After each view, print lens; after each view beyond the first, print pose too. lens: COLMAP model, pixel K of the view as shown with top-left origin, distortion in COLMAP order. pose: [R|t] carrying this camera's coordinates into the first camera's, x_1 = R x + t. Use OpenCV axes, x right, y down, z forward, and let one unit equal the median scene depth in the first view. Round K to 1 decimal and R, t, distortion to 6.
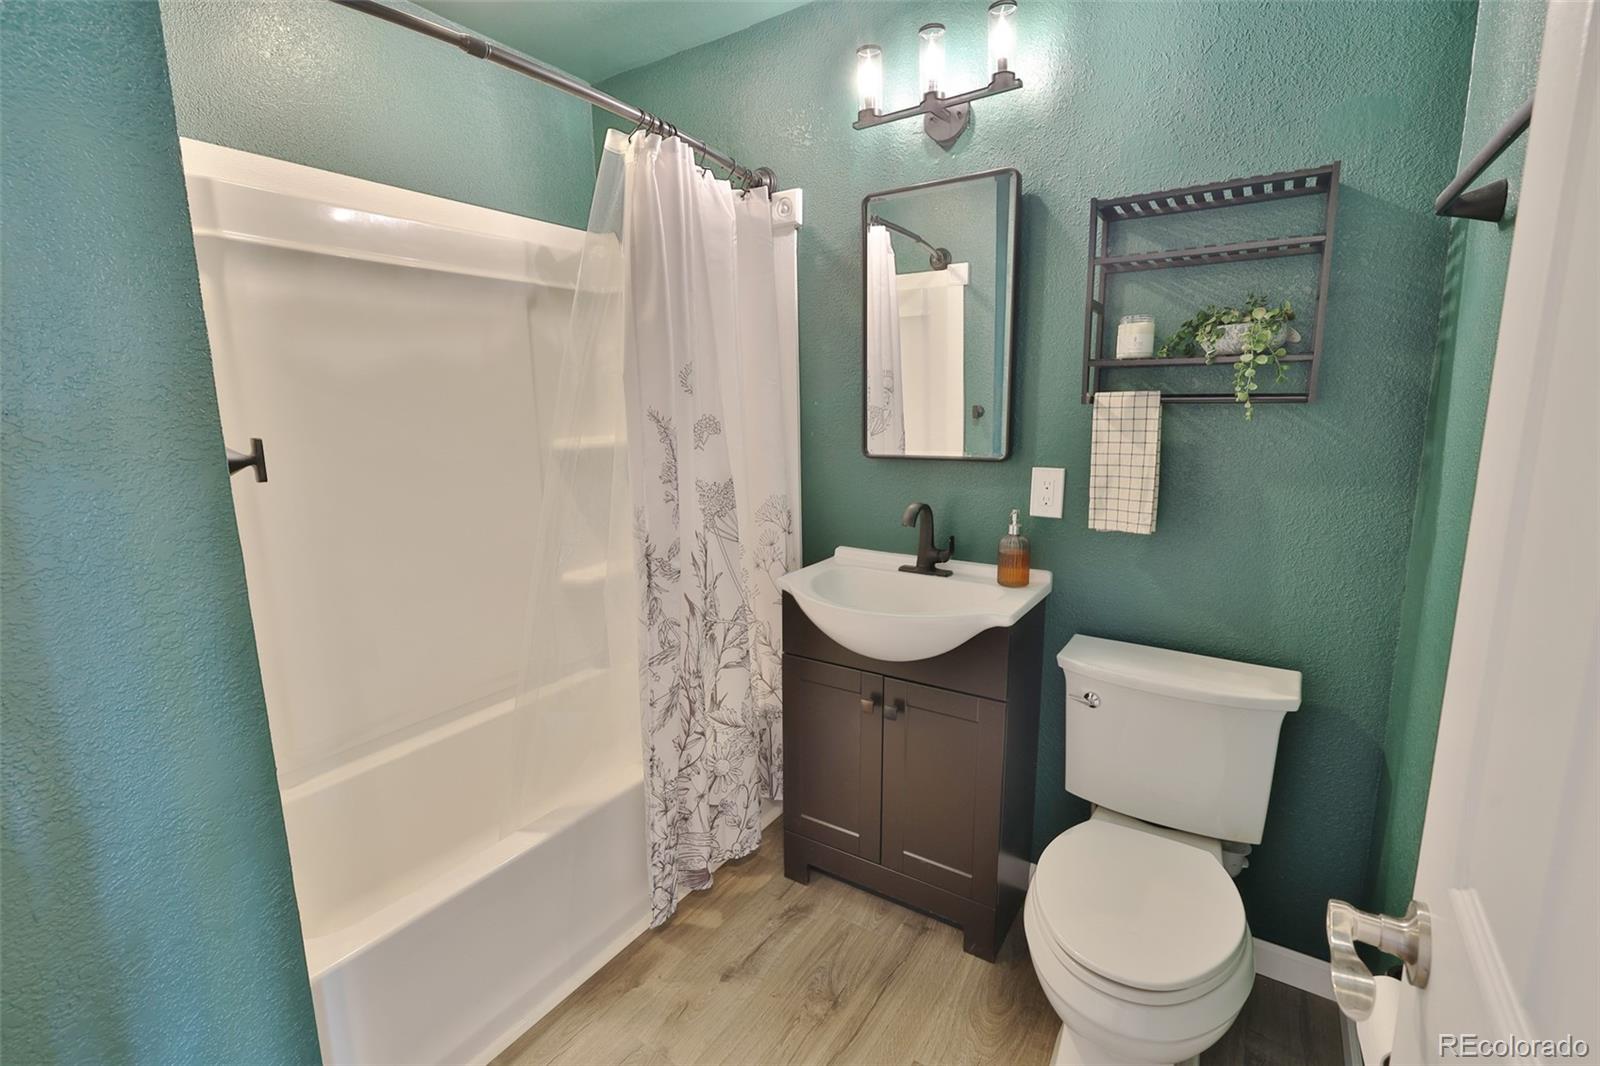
lens RADIAL K [[714.6, 0, 799.4], [0, 714.6, 530.2], [0, 0, 1]] dist [0.000810, -0.000831]
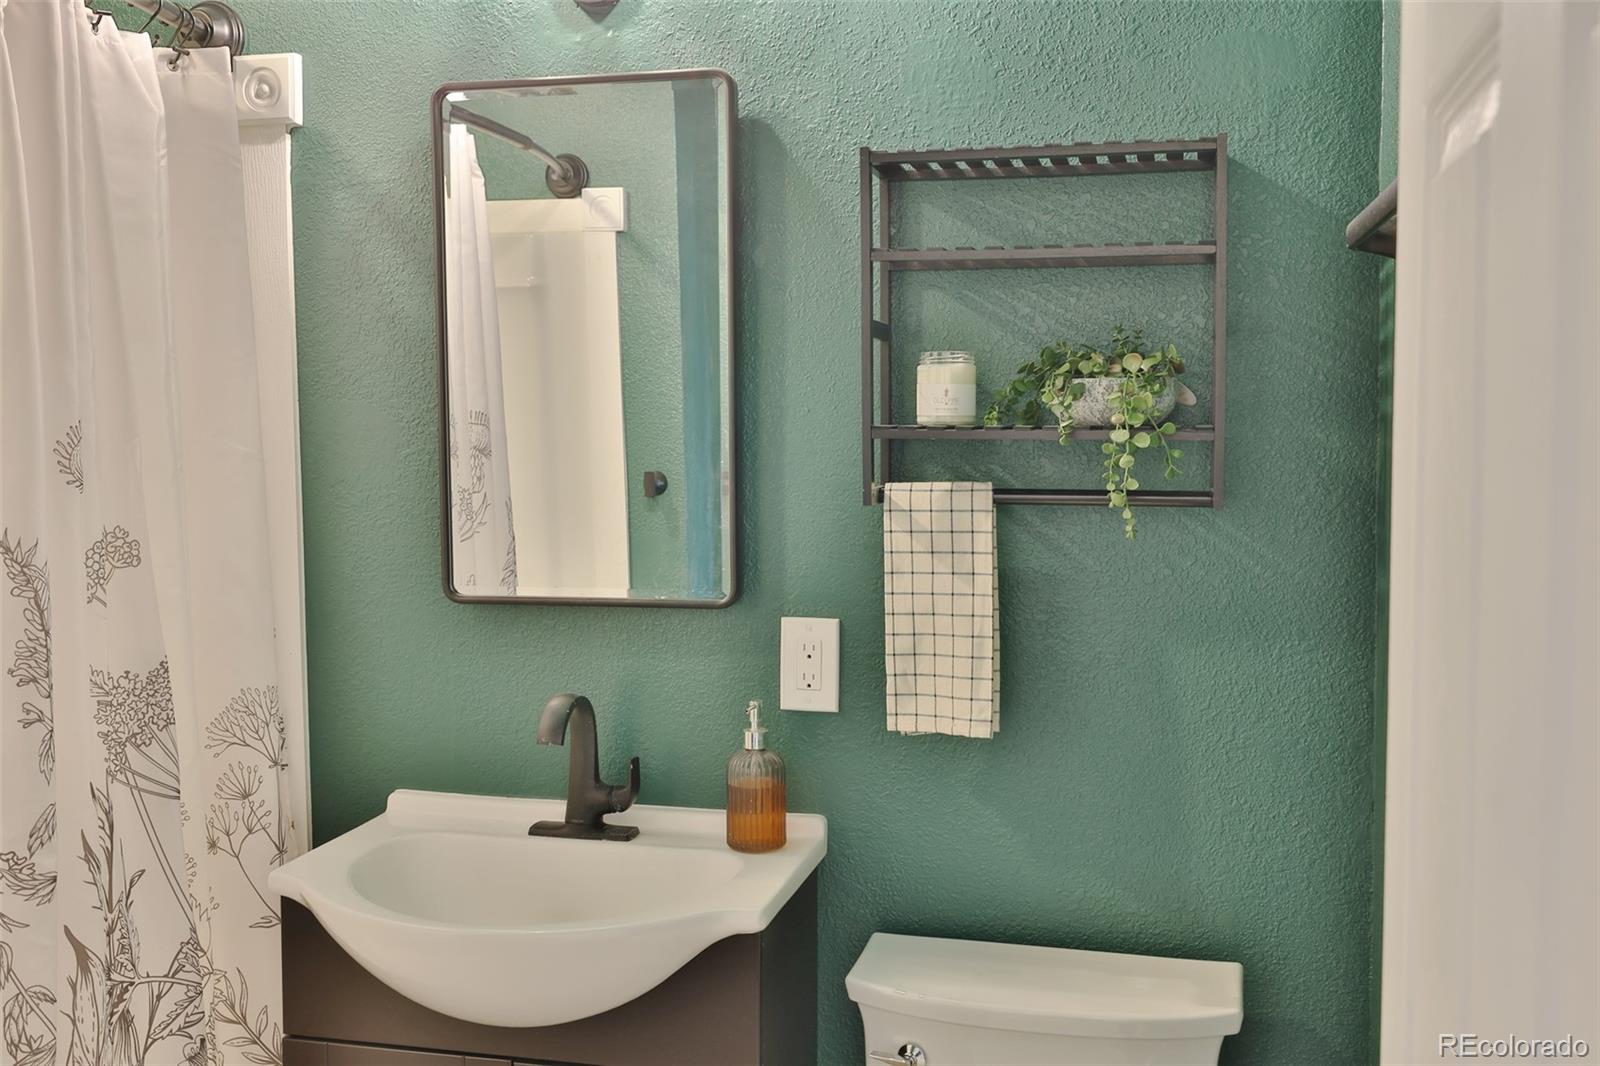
lens RADIAL K [[1612.2, 0, 799.3], [0, 1612.2, 533.9], [0, 0, 1]] dist [-0.013372, 0.000000]
pose [[0.940332, -0.013969, 0.339973, -0.065417], [0.051083, 0.993628, -0.100464, -0.030647], [-0.336403, 0.111836, 0.935054, -0.123456]]
